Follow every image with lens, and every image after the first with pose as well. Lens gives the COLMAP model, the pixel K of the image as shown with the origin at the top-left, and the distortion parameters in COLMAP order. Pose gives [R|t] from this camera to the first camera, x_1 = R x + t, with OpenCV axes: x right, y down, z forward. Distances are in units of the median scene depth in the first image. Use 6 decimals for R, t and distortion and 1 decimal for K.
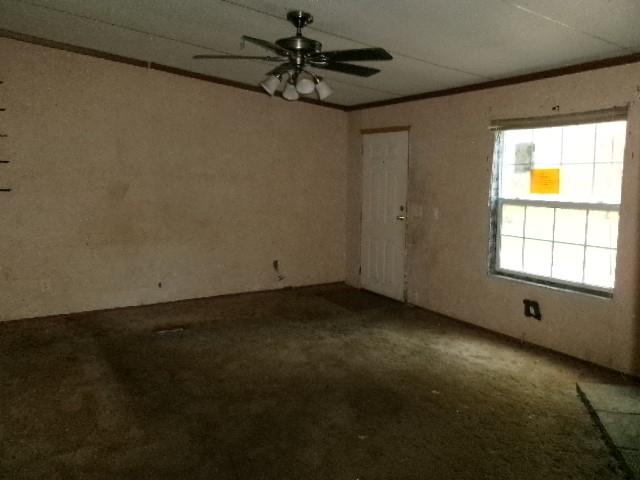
lens RADIAL K [[505.7, 0, 319.8], [0, 505.7, 228.7], [0, 0, 1]] dist [0.000772, 0.002048]
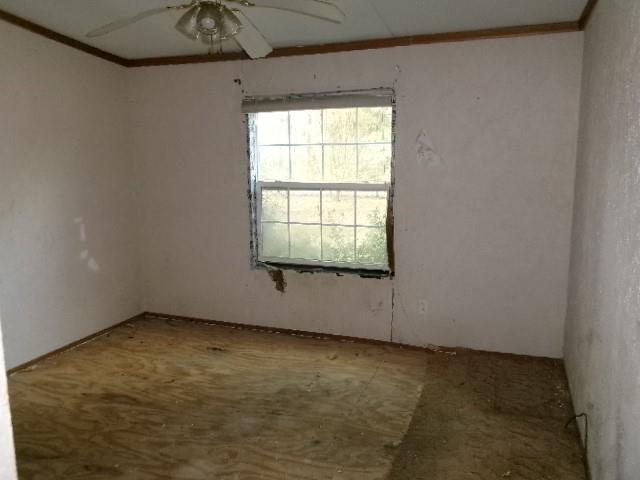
lens RADIAL K [[505.7, 0, 319.8], [0, 505.7, 228.7], [0, 0, 1]] dist [0.000772, 0.002048]
pose [[0.782475, -0.100486, 0.614521, -0.151232], [0.079303, 0.994938, 0.061715, -0.029381], [-0.617612, 0.000443, 0.786483, 0.247307]]
